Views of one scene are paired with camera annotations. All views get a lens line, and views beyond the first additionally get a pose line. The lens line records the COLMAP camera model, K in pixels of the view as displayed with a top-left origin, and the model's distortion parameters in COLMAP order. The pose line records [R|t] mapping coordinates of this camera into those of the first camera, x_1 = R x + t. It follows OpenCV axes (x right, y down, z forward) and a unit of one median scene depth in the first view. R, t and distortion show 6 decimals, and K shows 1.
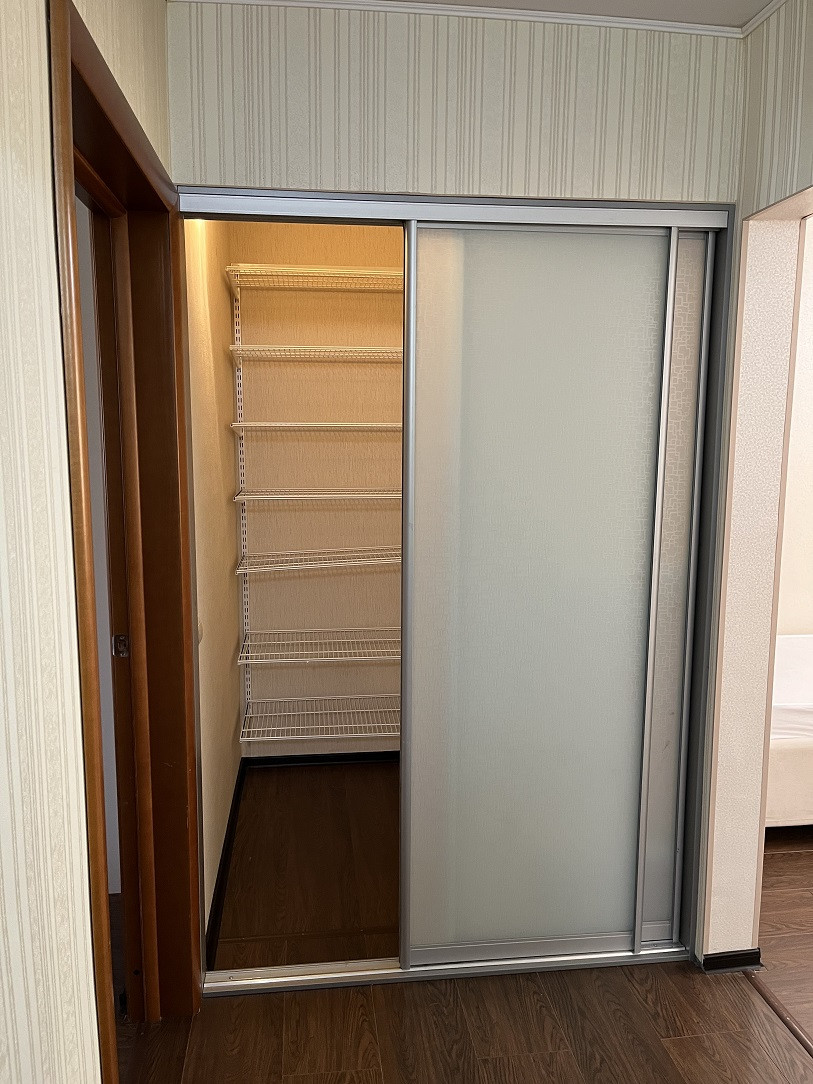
lens RADIAL K [[812.6, 0, 406.5], [0, 812.6, 545.0], [0, 0, 1]] dist [0.076557, -0.093196]
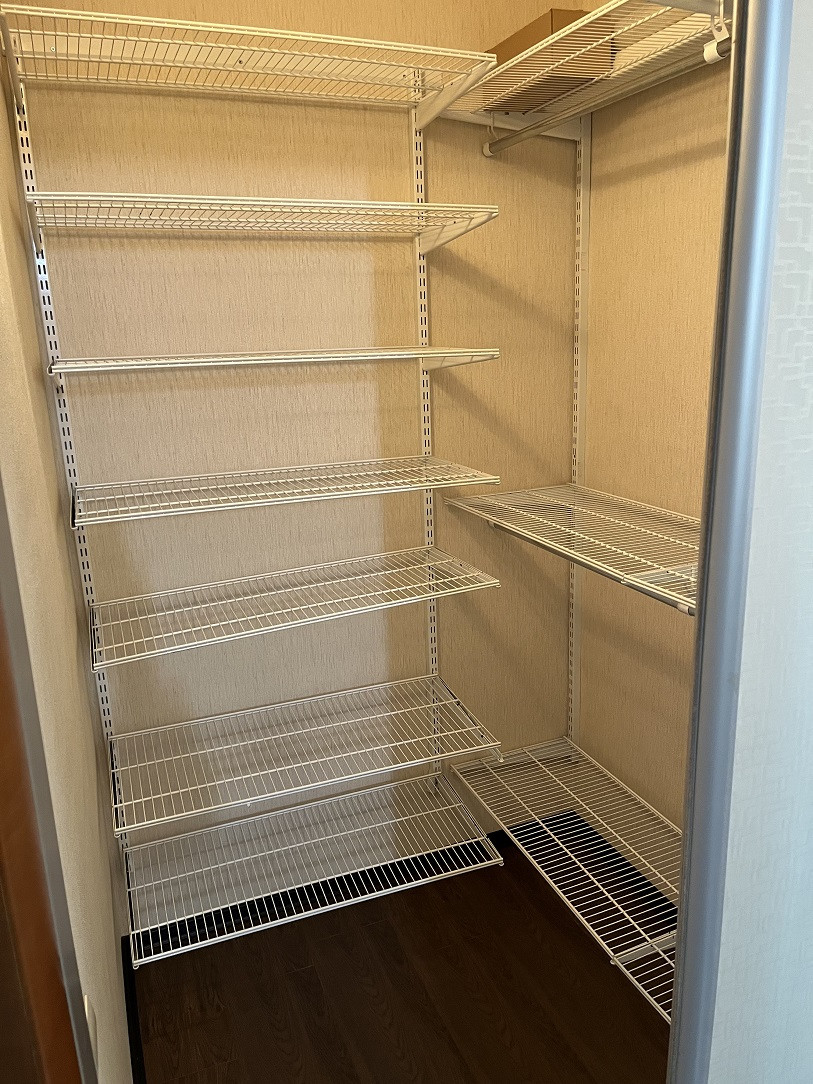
lens RADIAL K [[812.6, 0, 411.9], [0, 812.6, 535.6], [0, 0, 1]] dist [0.076557, -0.093196]
pose [[0.964128, -0.092734, 0.248711, -0.125427], [0.060142, 0.988938, 0.135591, -0.096765], [-0.258534, -0.115769, 0.959040, 0.427080]]
